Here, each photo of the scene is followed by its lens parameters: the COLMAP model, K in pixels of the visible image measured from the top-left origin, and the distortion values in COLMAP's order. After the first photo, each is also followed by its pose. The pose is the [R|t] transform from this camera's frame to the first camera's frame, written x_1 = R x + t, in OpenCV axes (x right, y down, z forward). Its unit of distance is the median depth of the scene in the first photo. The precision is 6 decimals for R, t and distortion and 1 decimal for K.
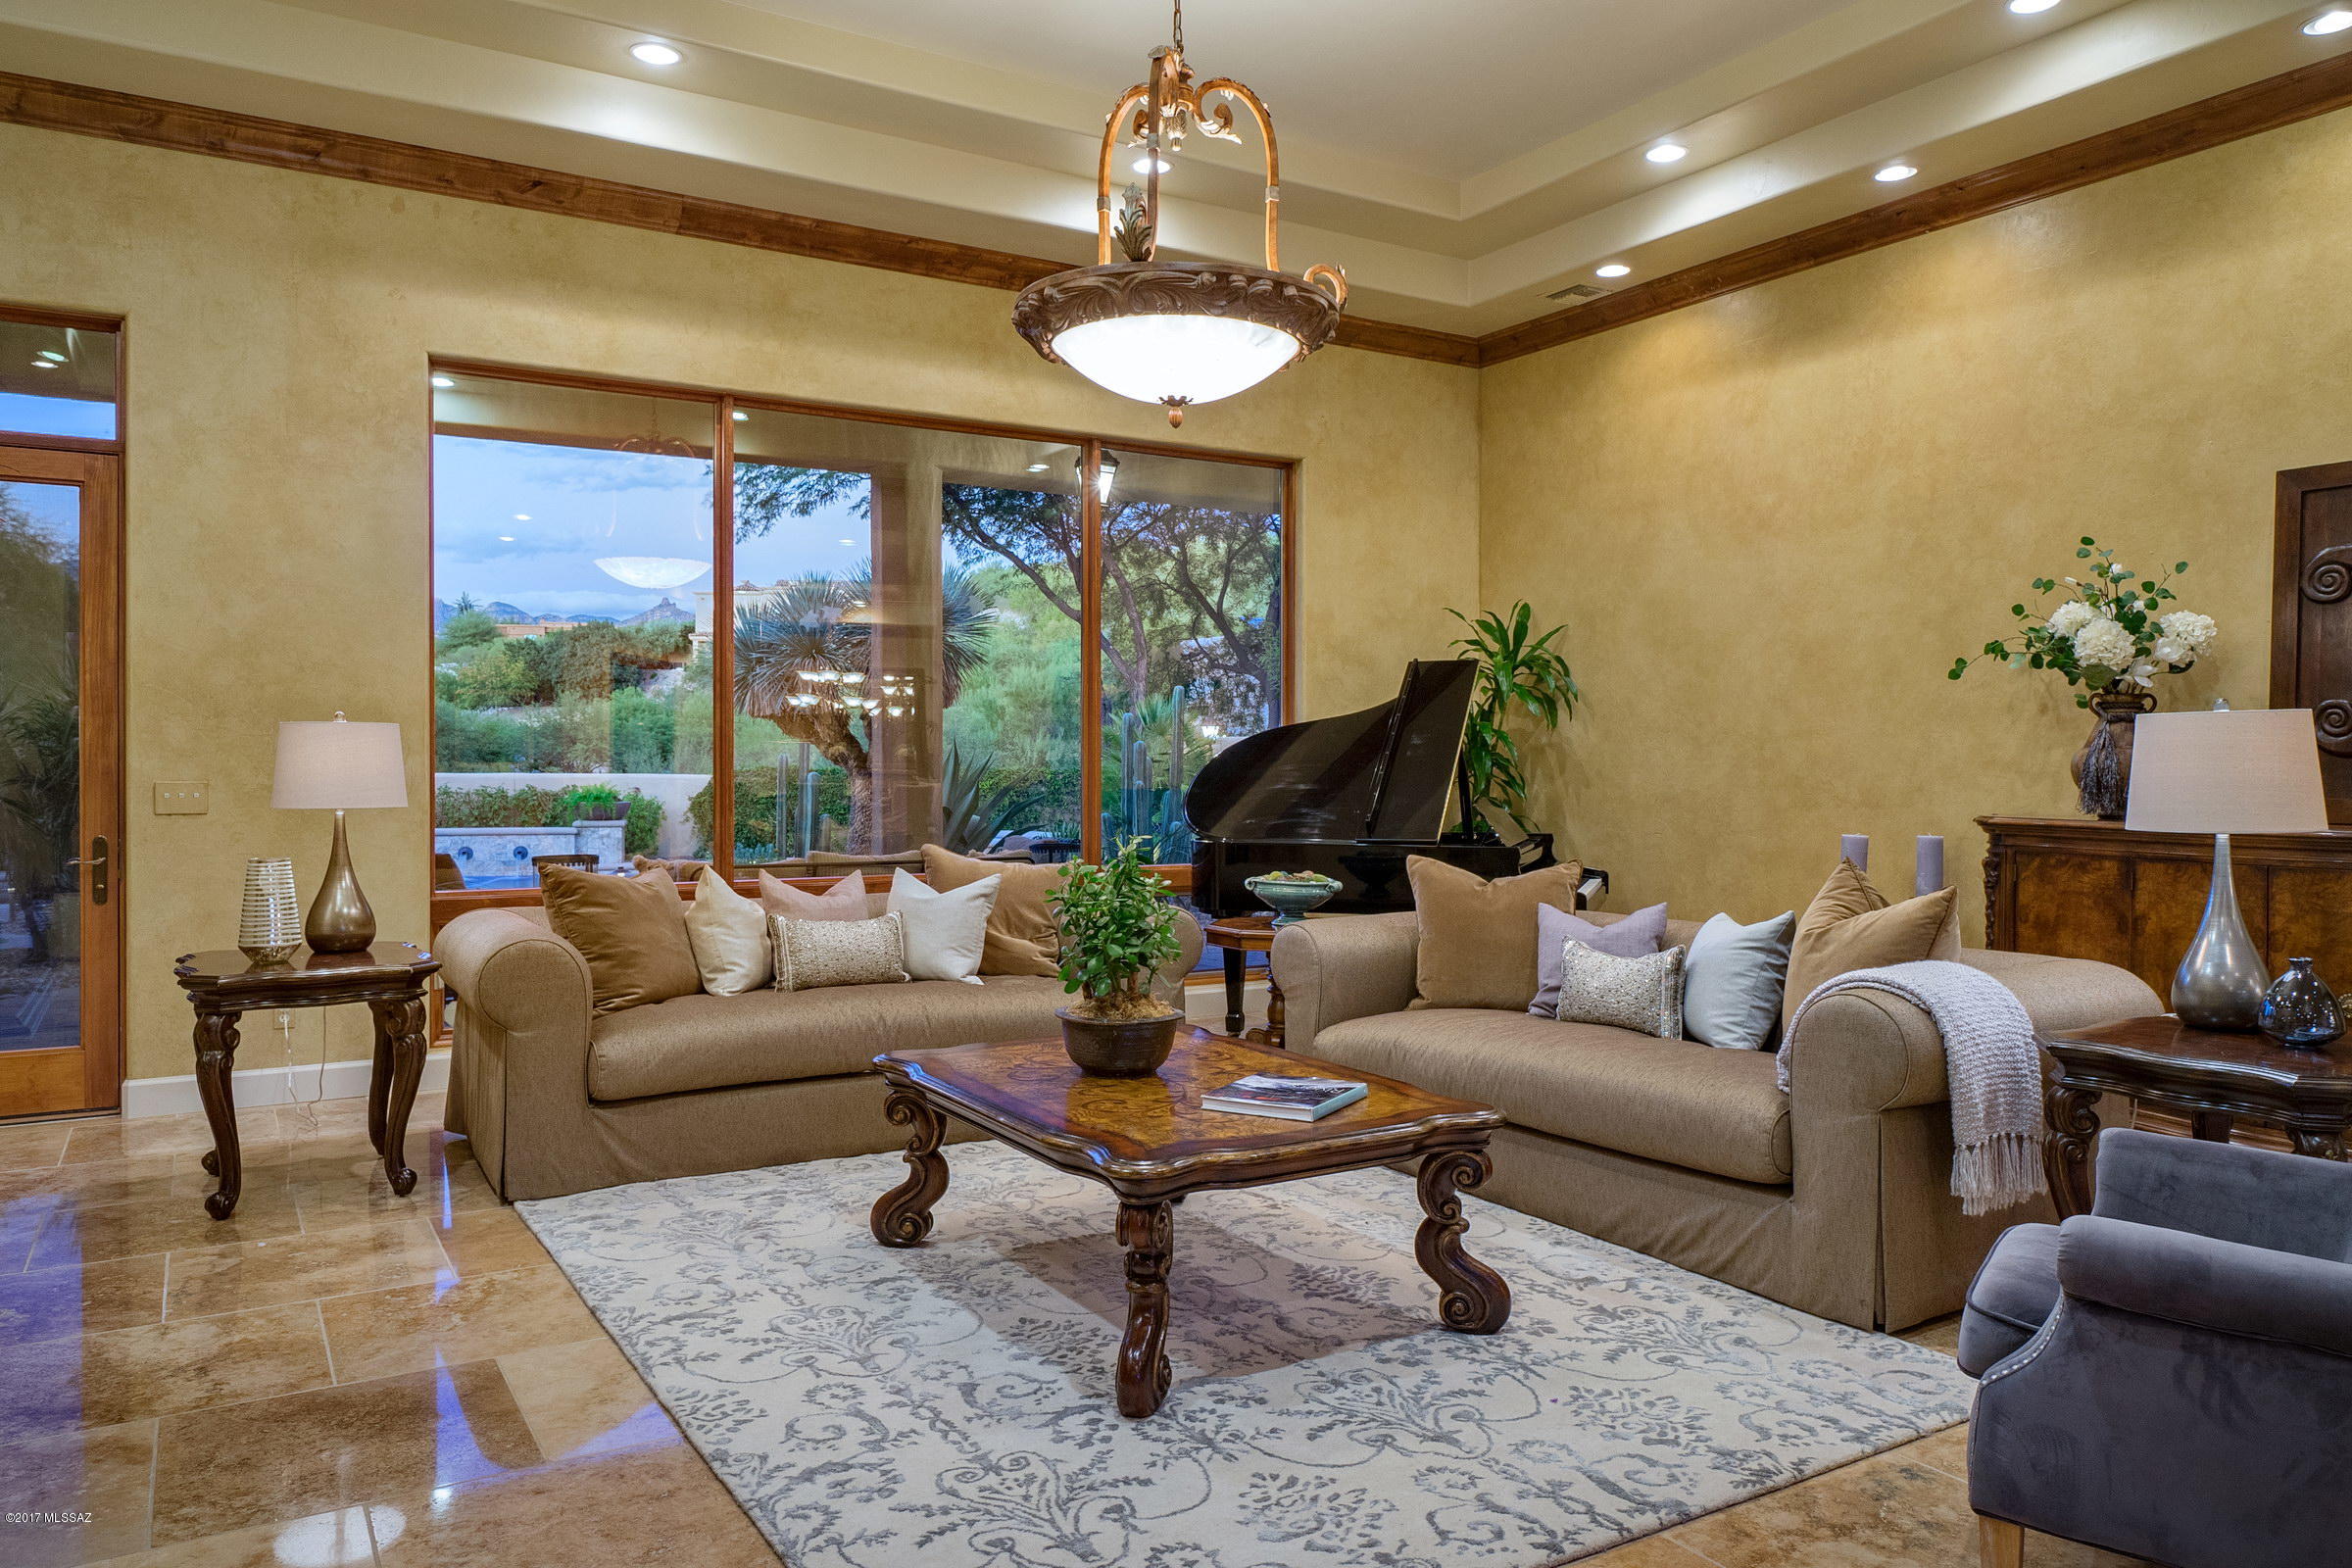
lens RADIAL K [[1649.7, 0, 1179.1], [0, 1649.7, 773.4], [0, 0, 1]] dist [-0.004807, 0.003140]
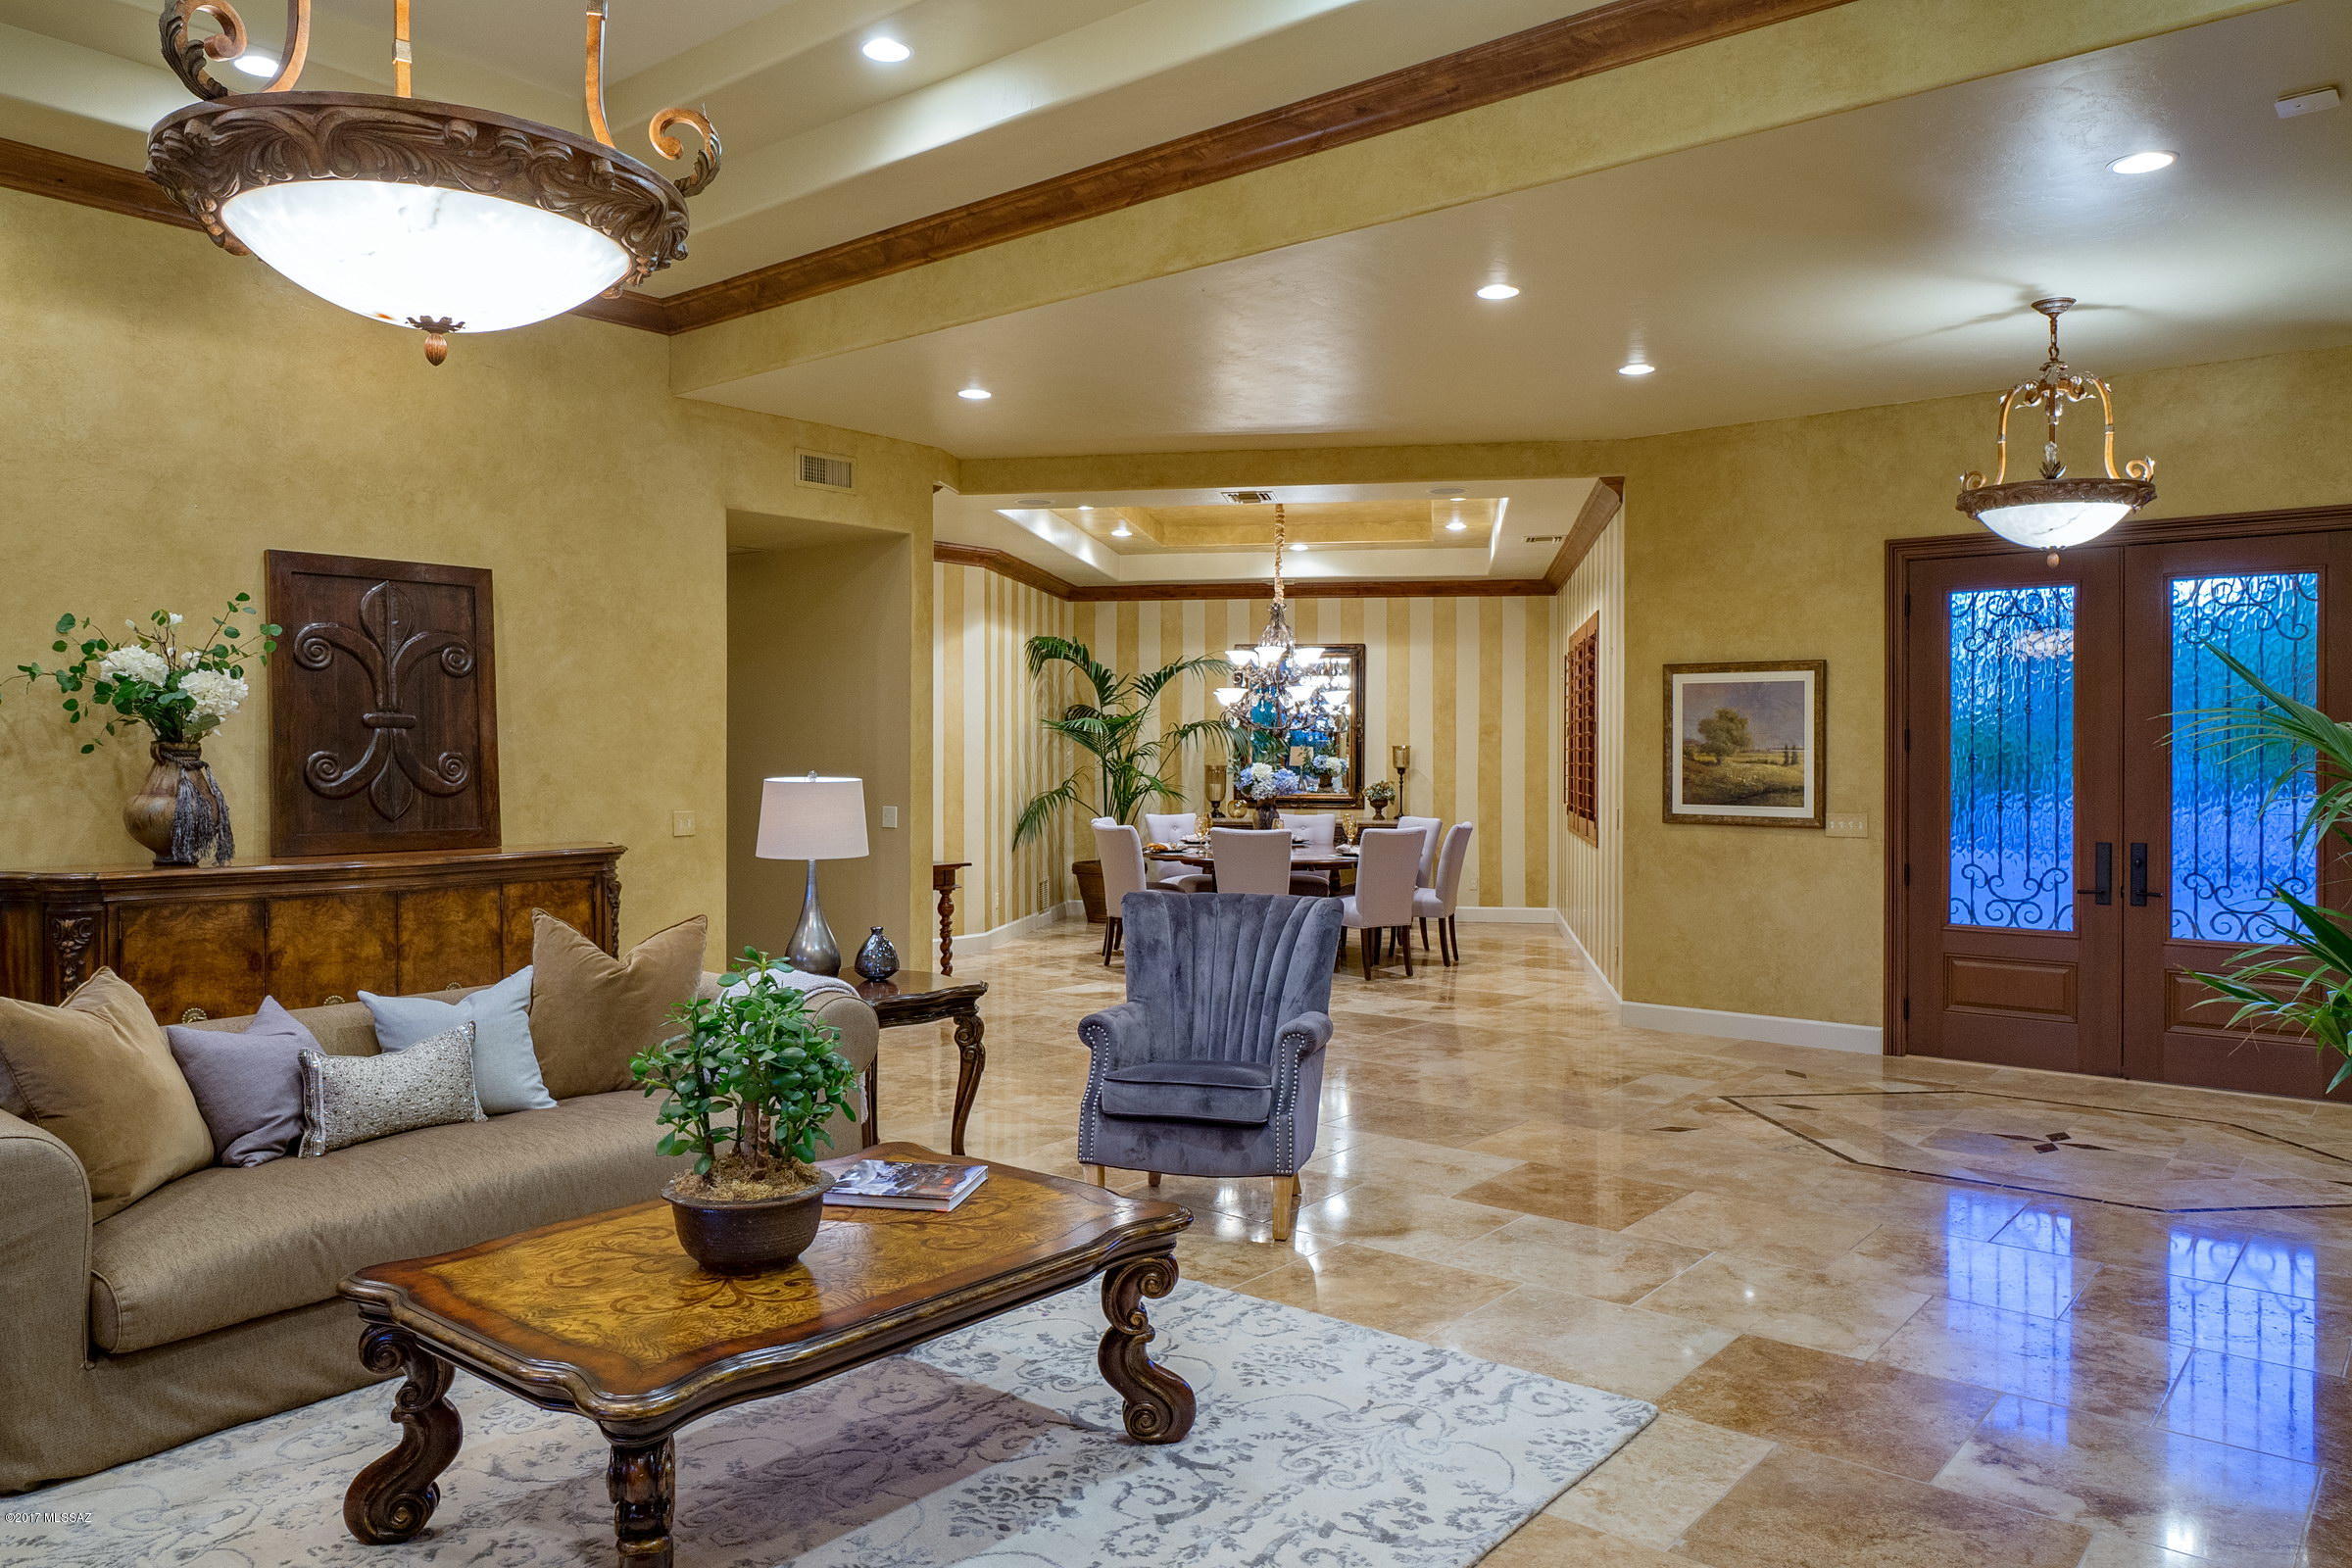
lens RADIAL K [[1649.7, 0, 1179.1], [0, 1649.7, 773.4], [0, 0, 1]] dist [-0.004807, 0.003140]
pose [[-0.348431, -0.016913, 0.937182, -0.654260], [0.003854, 0.999803, 0.019477, -0.050617], [-0.937327, 0.010398, -0.348297, 0.847348]]
